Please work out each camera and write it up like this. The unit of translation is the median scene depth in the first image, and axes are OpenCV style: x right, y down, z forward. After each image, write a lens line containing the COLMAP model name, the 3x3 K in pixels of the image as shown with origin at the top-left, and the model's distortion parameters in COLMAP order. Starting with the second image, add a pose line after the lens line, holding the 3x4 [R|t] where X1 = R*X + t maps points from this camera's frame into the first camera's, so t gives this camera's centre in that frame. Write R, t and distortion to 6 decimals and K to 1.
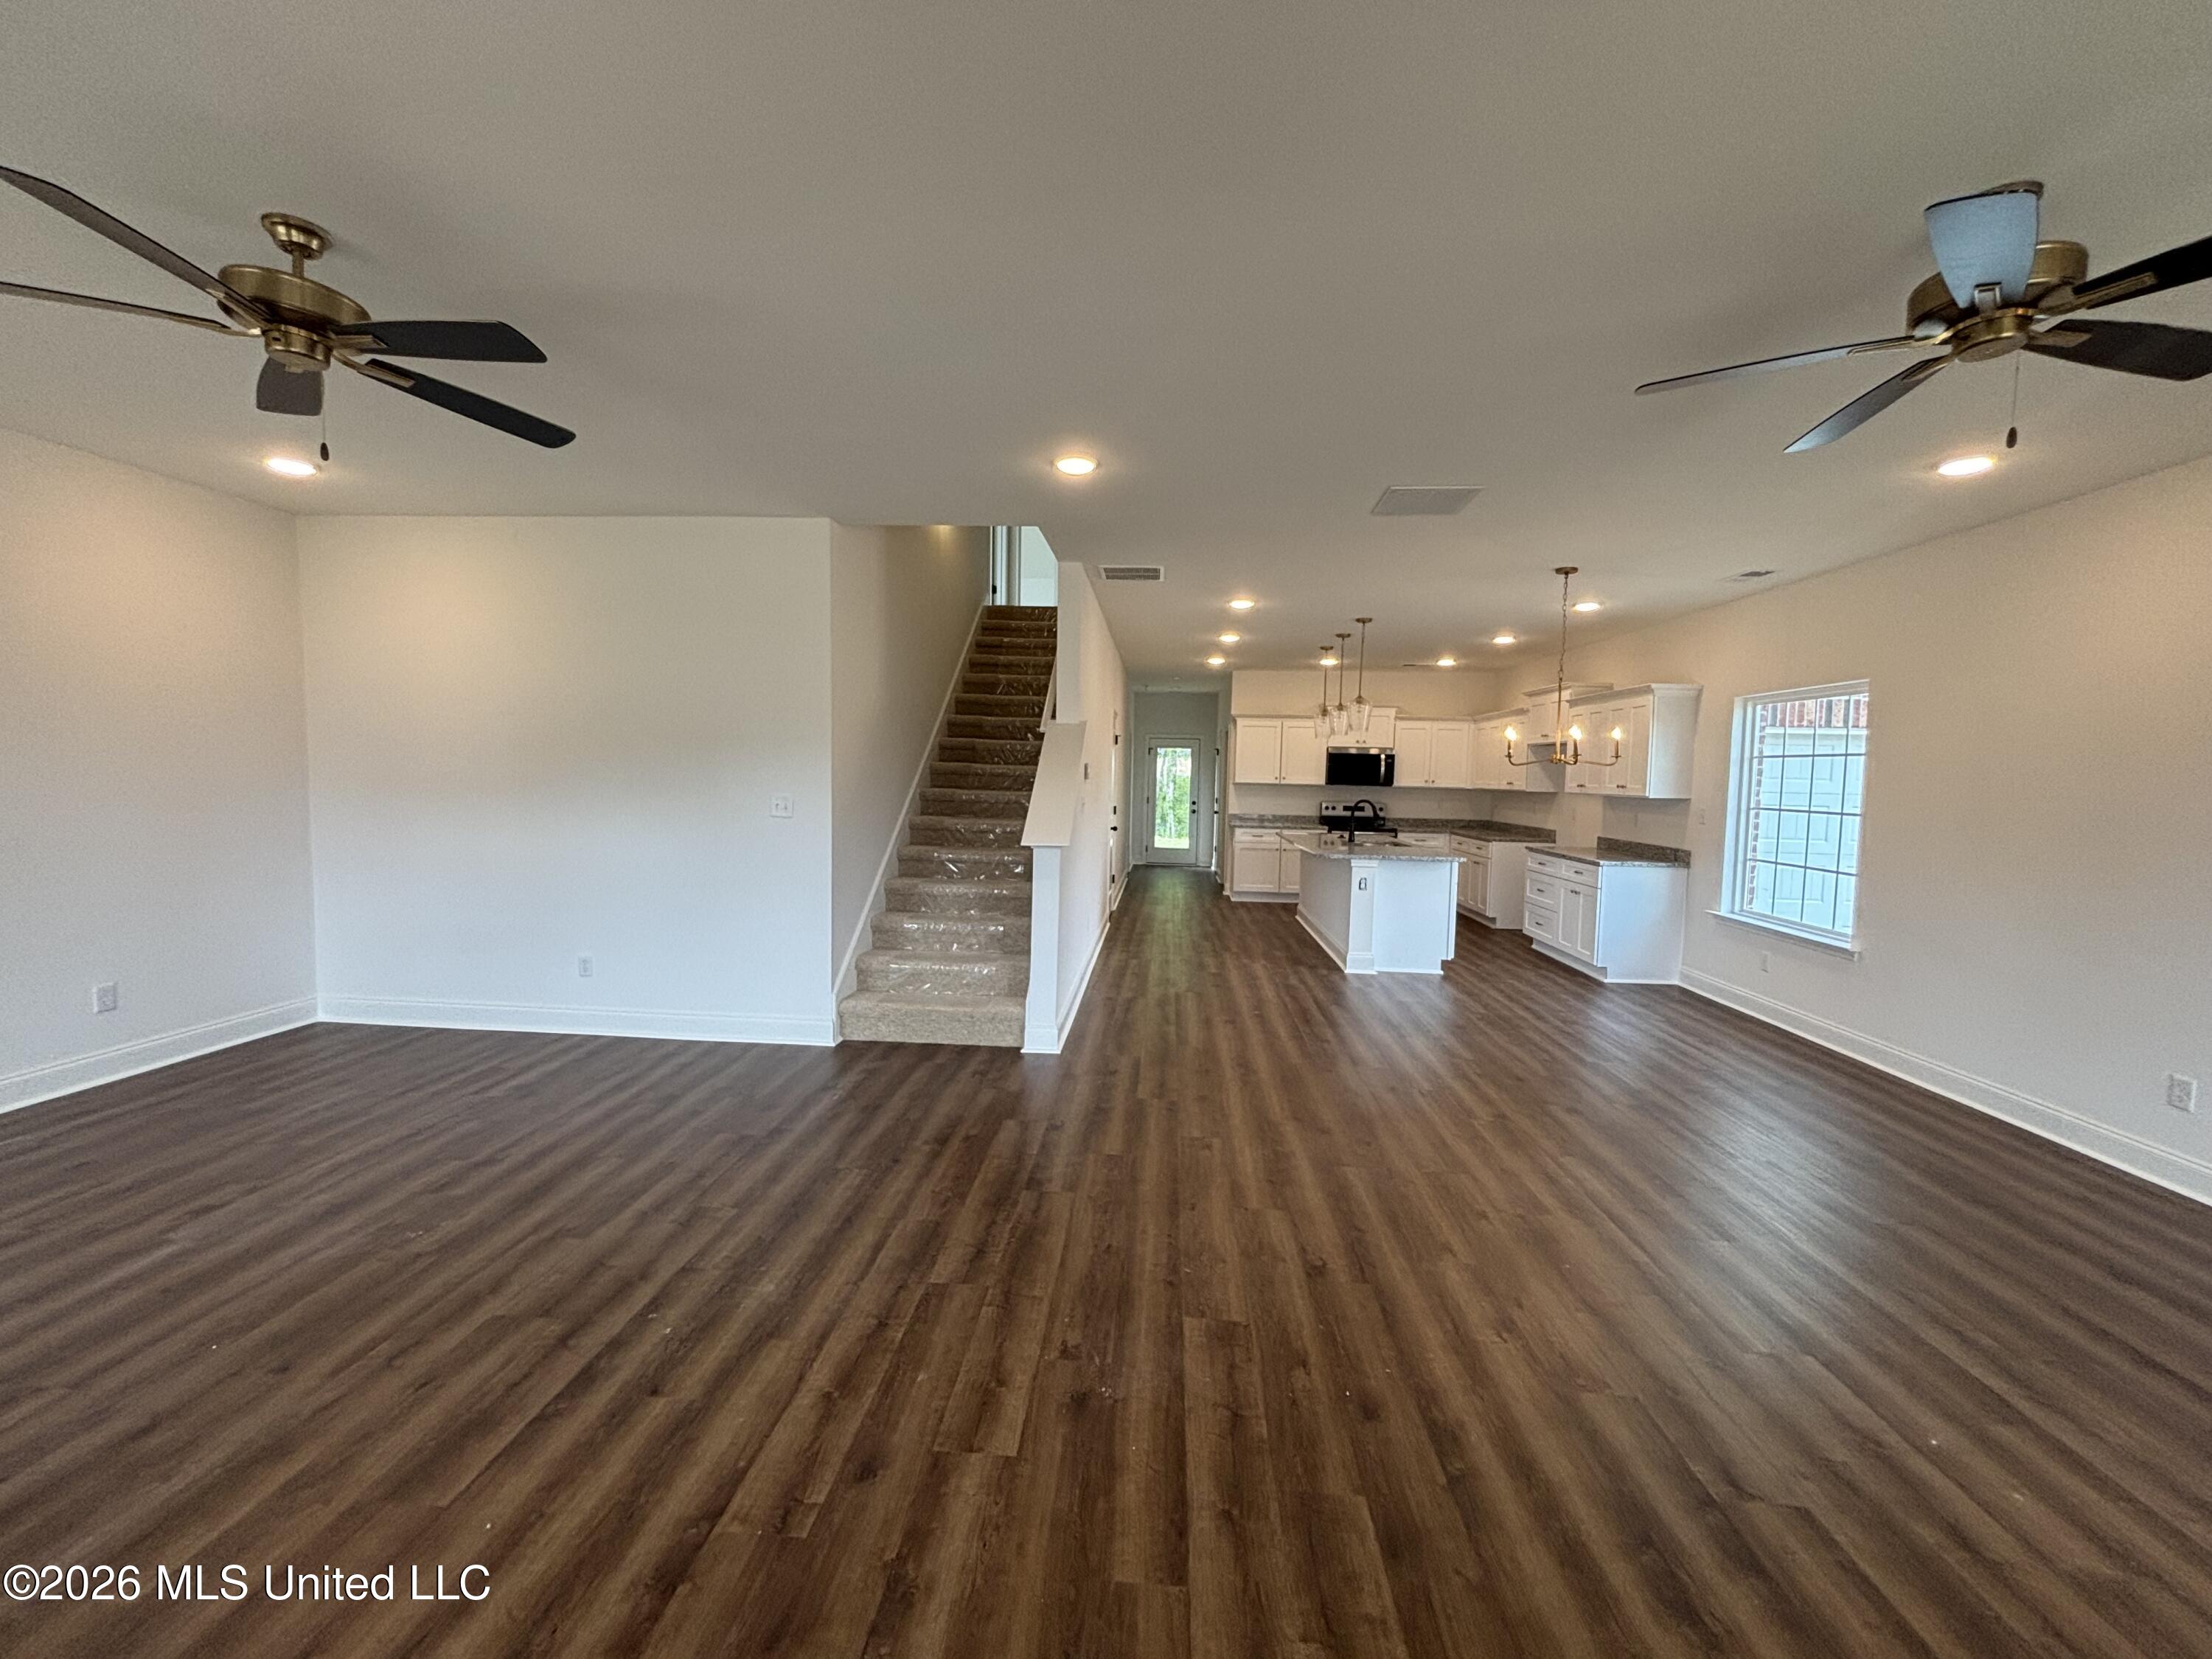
lens RADIAL K [[890.6, 0, 1102.2], [0, 890.6, 822.5], [0, 0, 1]] dist [0.010716, -0.000367]
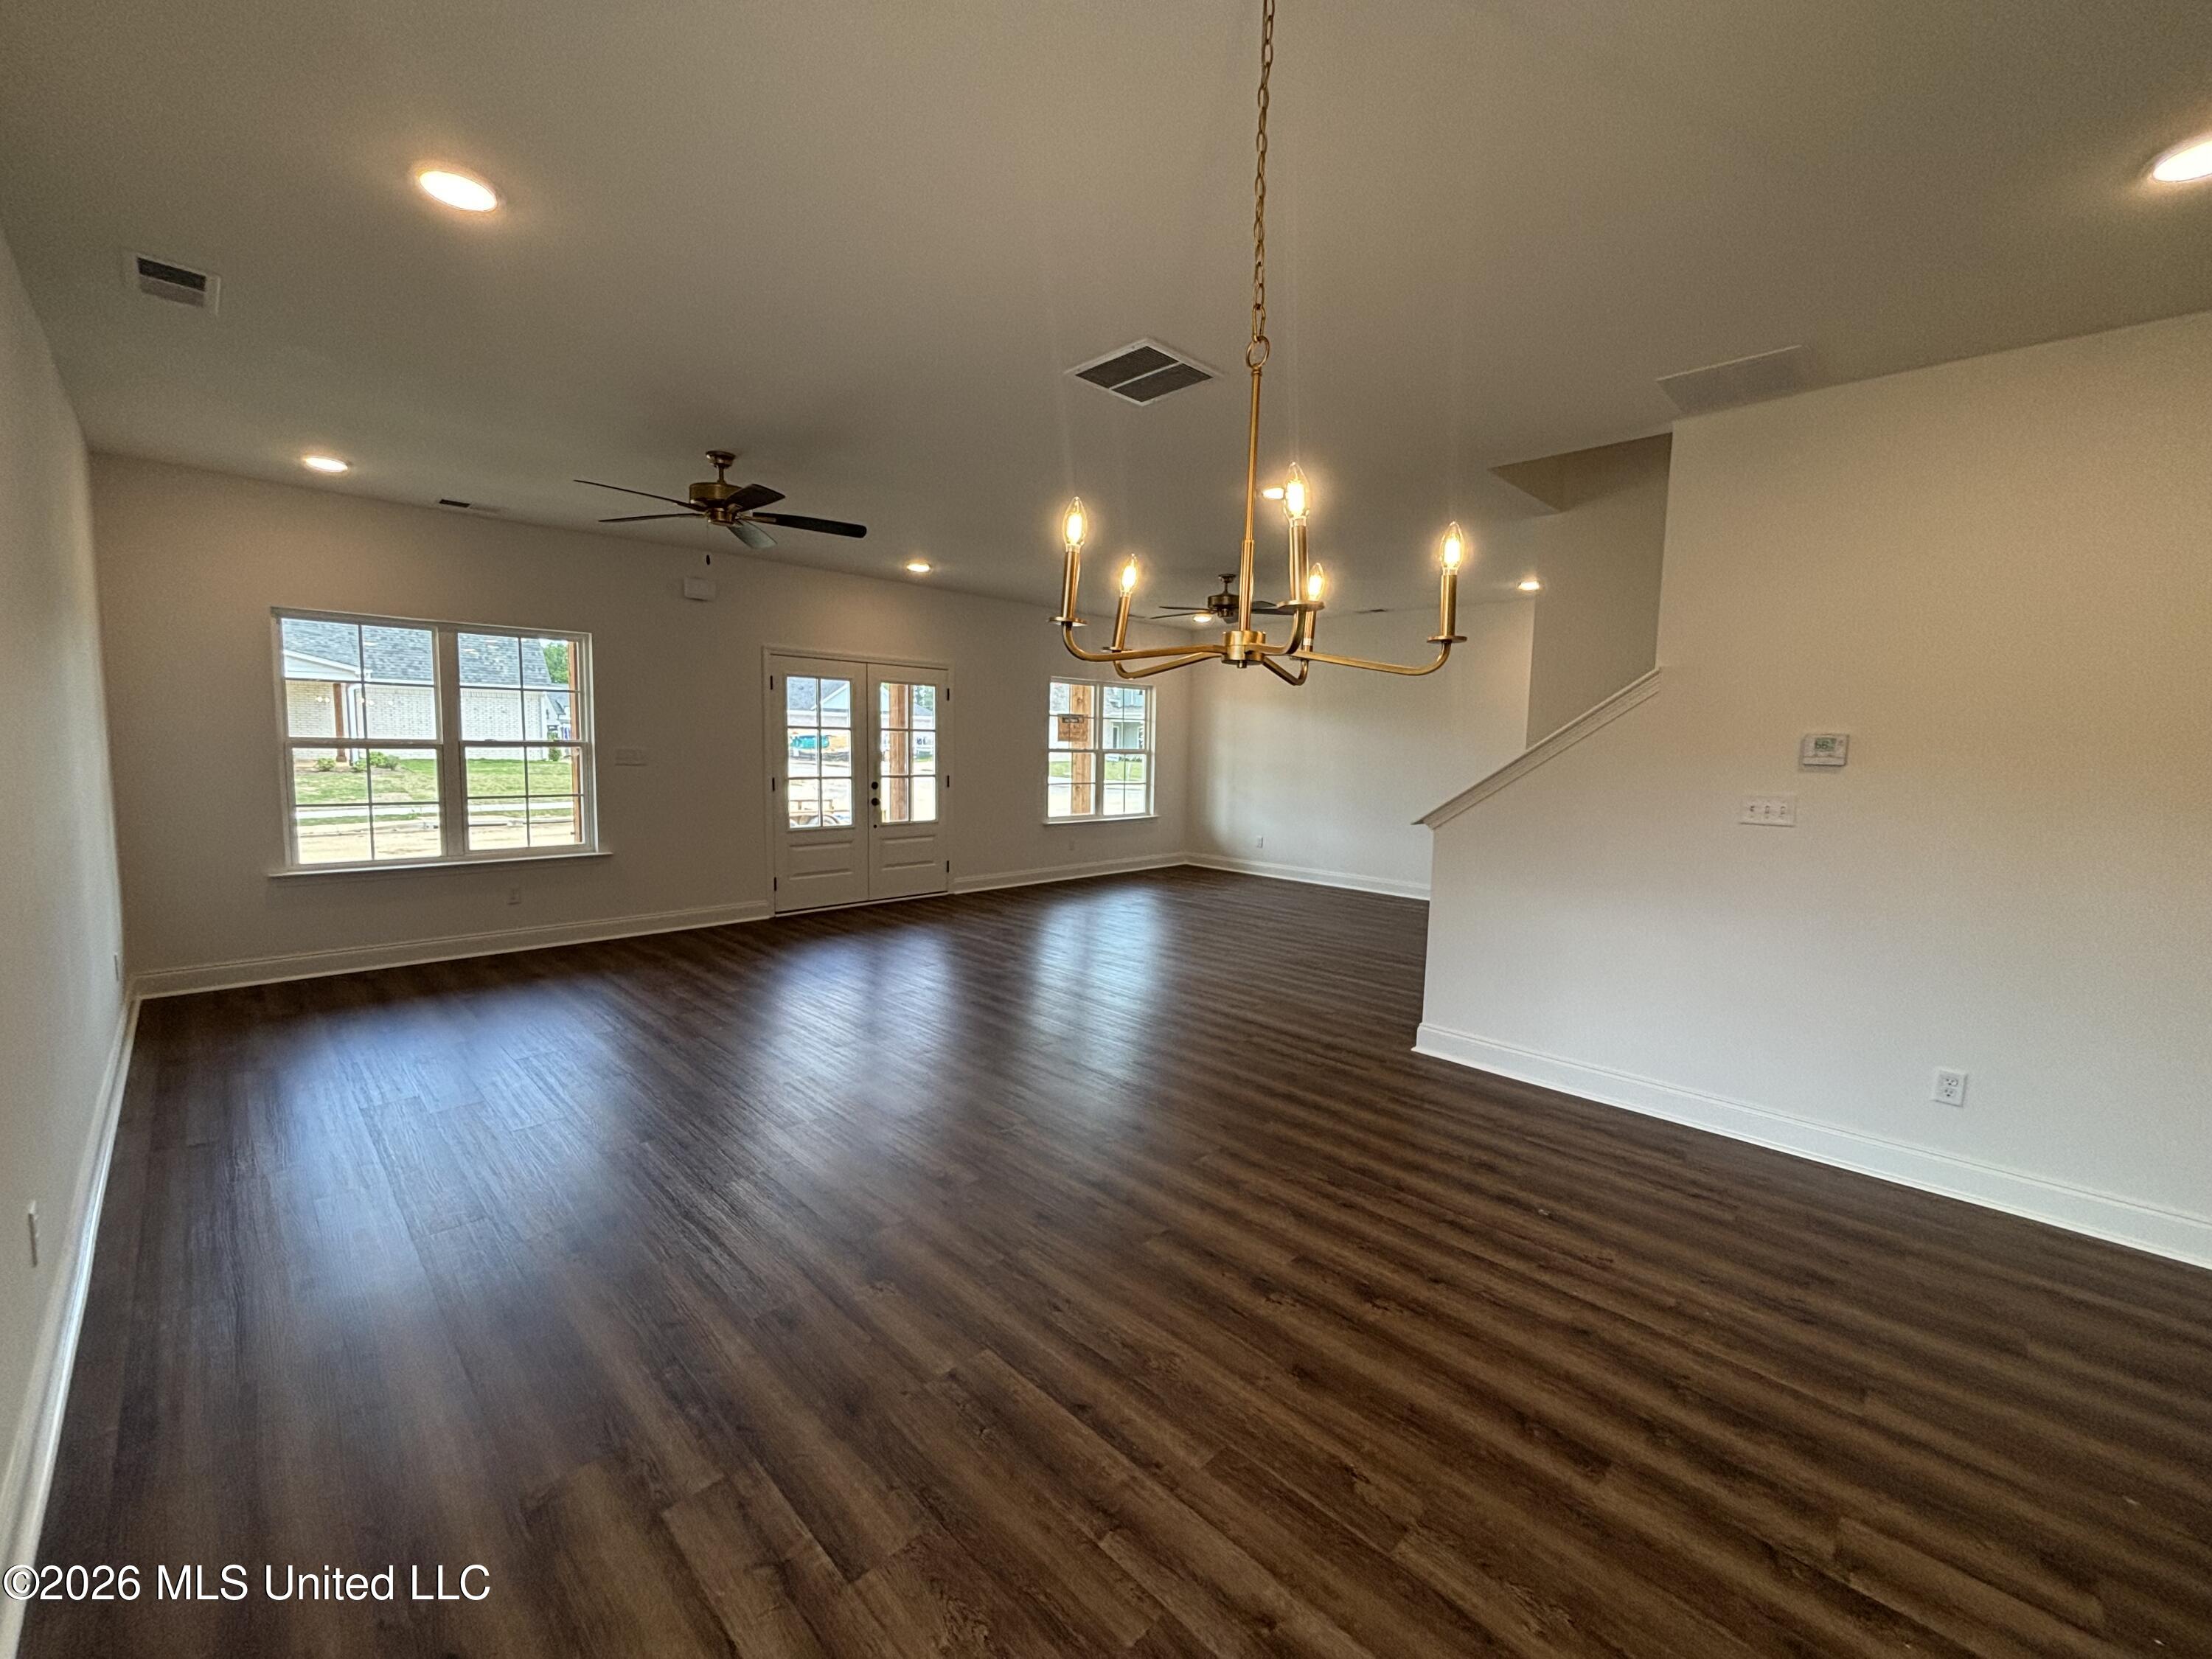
lens RADIAL K [[890.6, 0, 1102.2], [0, 890.6, 822.5], [0, 0, 1]] dist [0.010716, -0.000367]
pose [[-0.659151, 0.031038, -0.751370, 0.391577], [-0.078959, 0.990769, 0.110195, -0.022546], [0.747854, 0.131962, -0.650616, 0.614425]]
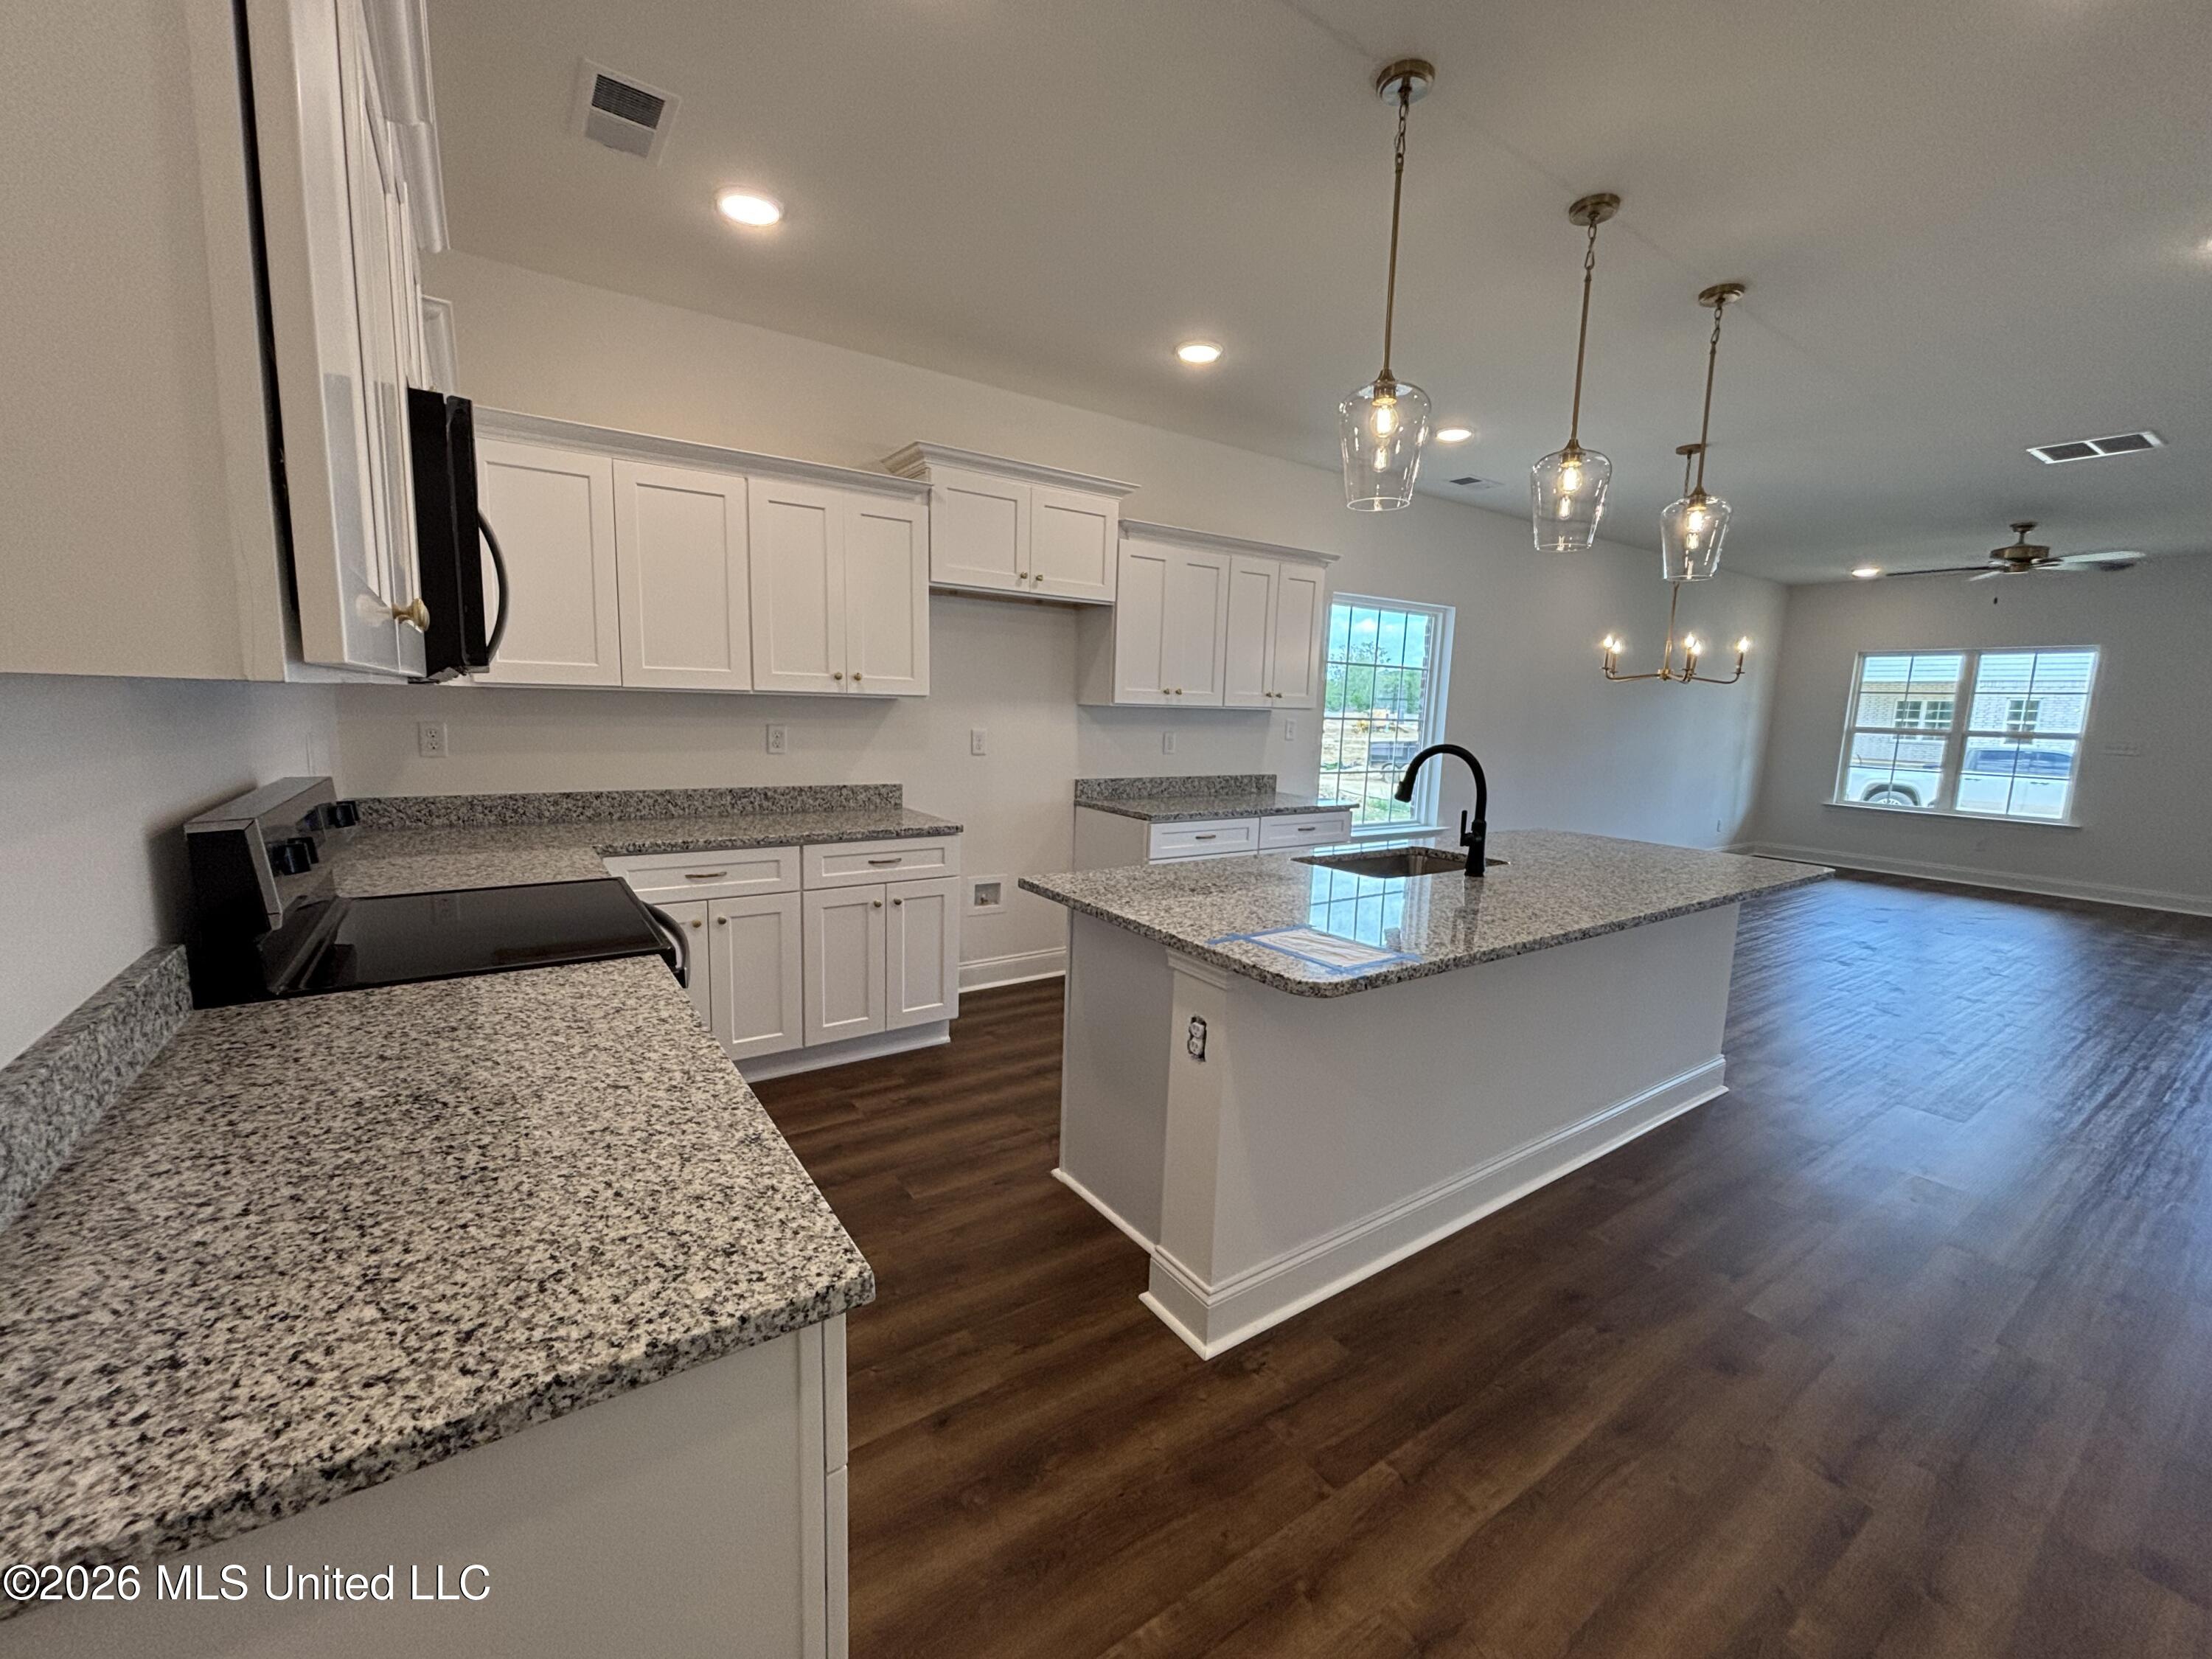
lens RADIAL K [[890.6, 0, 1102.2], [0, 890.6, 822.5], [0, 0, 1]] dist [0.010716, -0.000367]
pose [[-0.619385, -0.148142, 0.770984, 0.087653], [-0.001335, 0.982233, 0.187660, -0.047975], [-0.785086, 0.115205, -0.608578, 1.044465]]
